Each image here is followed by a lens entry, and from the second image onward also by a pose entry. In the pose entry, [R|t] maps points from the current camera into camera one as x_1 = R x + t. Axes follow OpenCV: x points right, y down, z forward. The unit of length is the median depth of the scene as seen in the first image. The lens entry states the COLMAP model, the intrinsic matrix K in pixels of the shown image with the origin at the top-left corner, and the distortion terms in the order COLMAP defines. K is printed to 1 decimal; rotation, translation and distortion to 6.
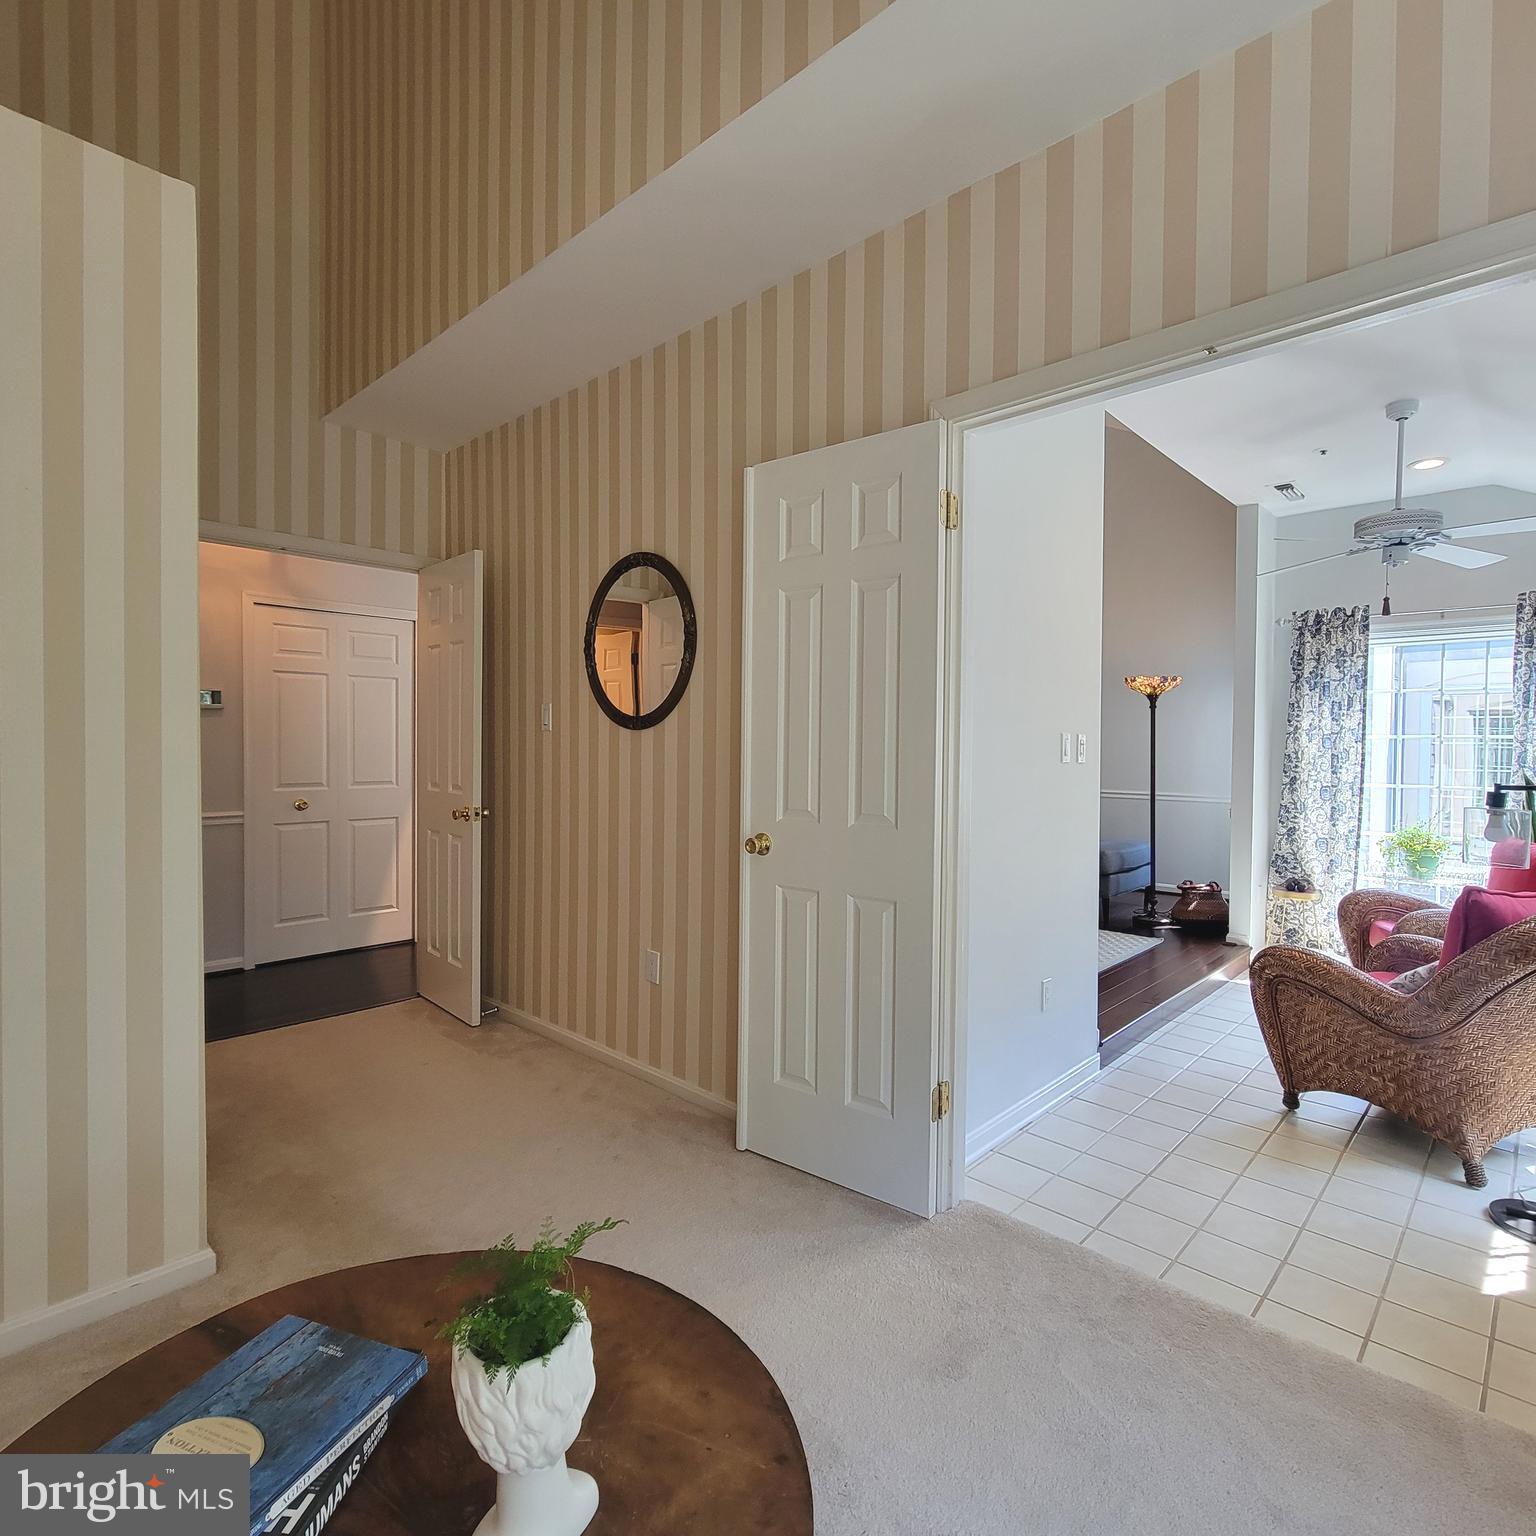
lens RADIAL K [[837.0, 0, 761.8], [0, 837.0, 761.0], [0, 0, 1]] dist [0.001542, -0.001426]
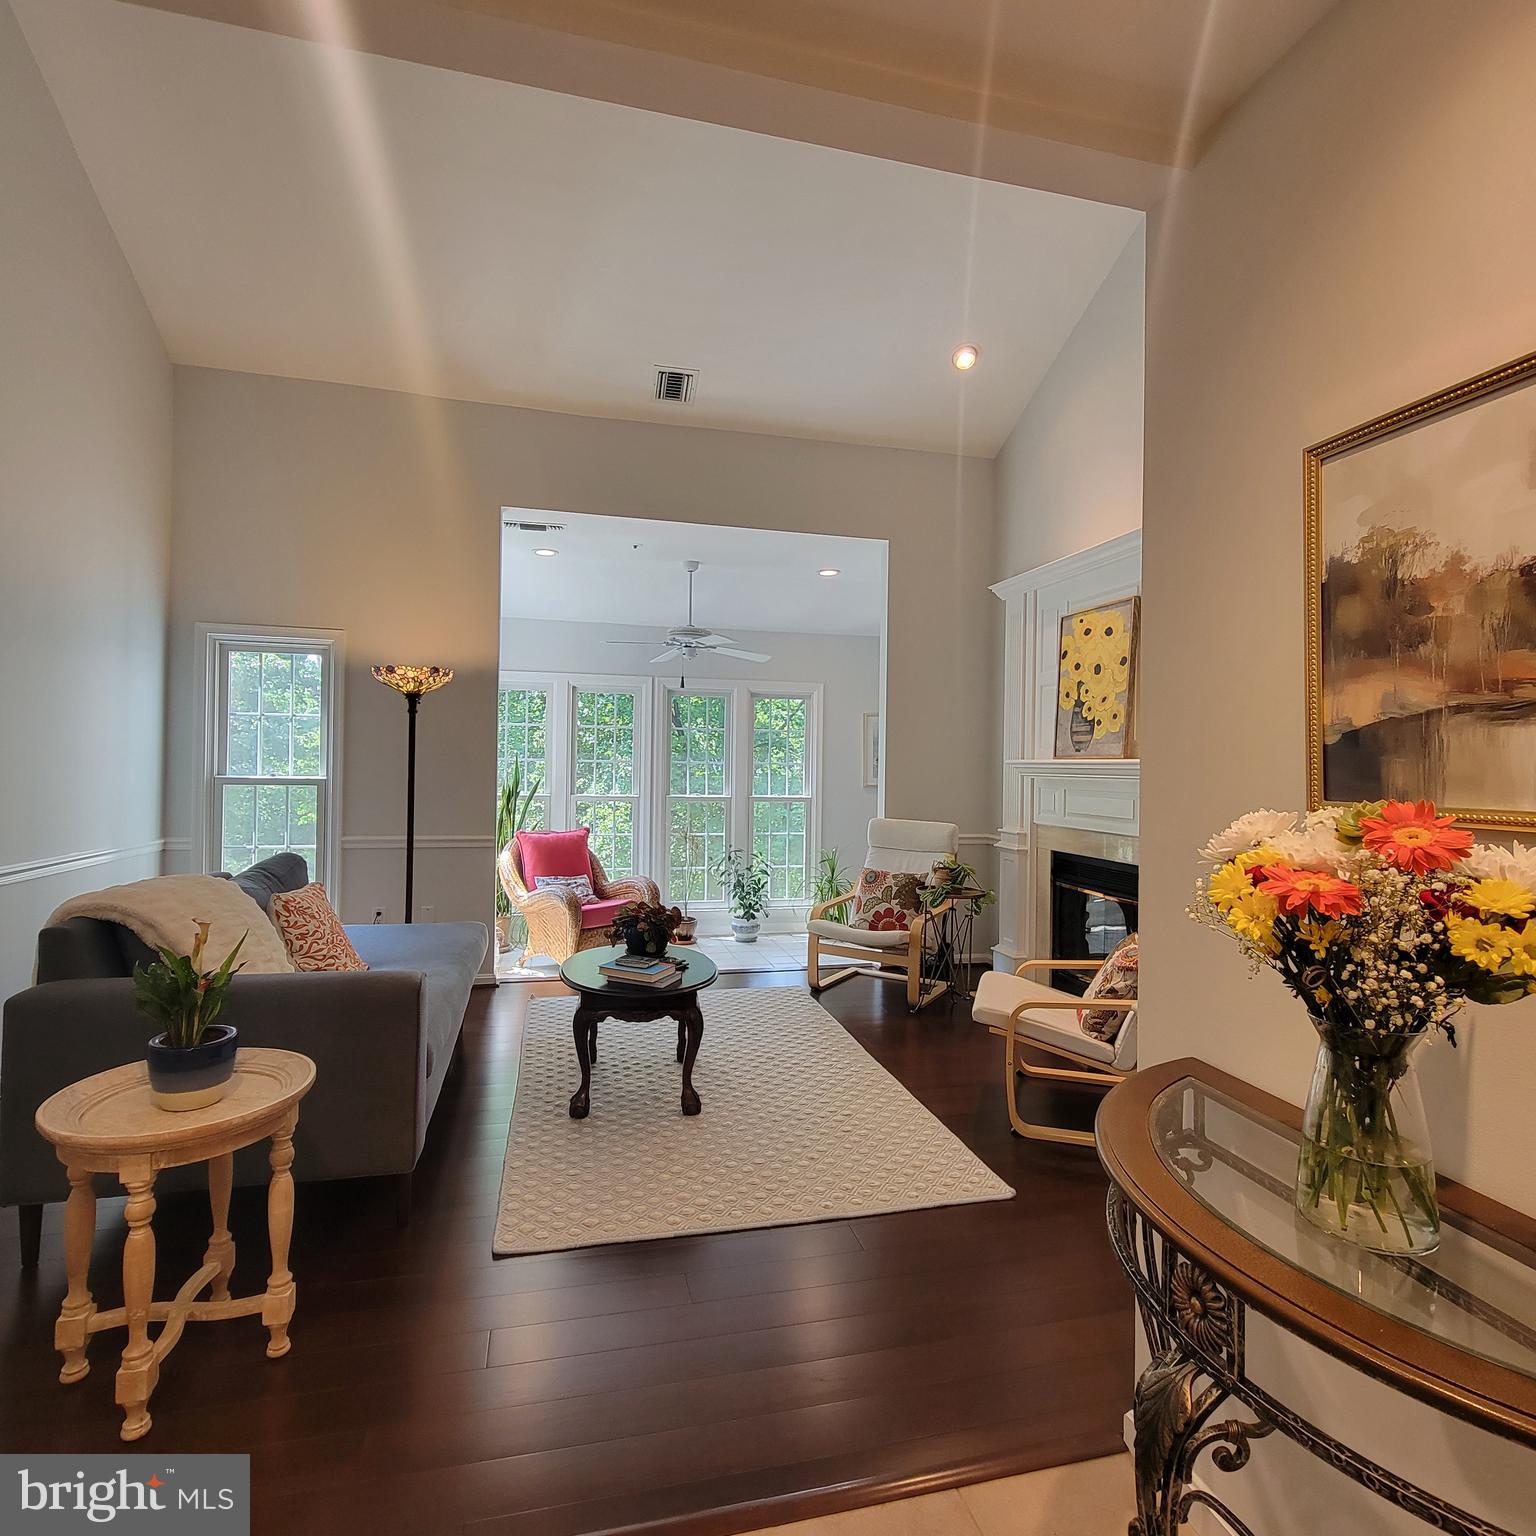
lens RADIAL K [[837.0, 0, 768.0], [0, 837.0, 762.3], [0, 0, 1]] dist [0.001542, -0.001426]
pose [[-0.845266, -0.014536, 0.534148, -0.163017], [-0.007974, 0.999862, 0.014591, -0.040254], [-0.534286, 0.008074, -0.845265, 1.620418]]
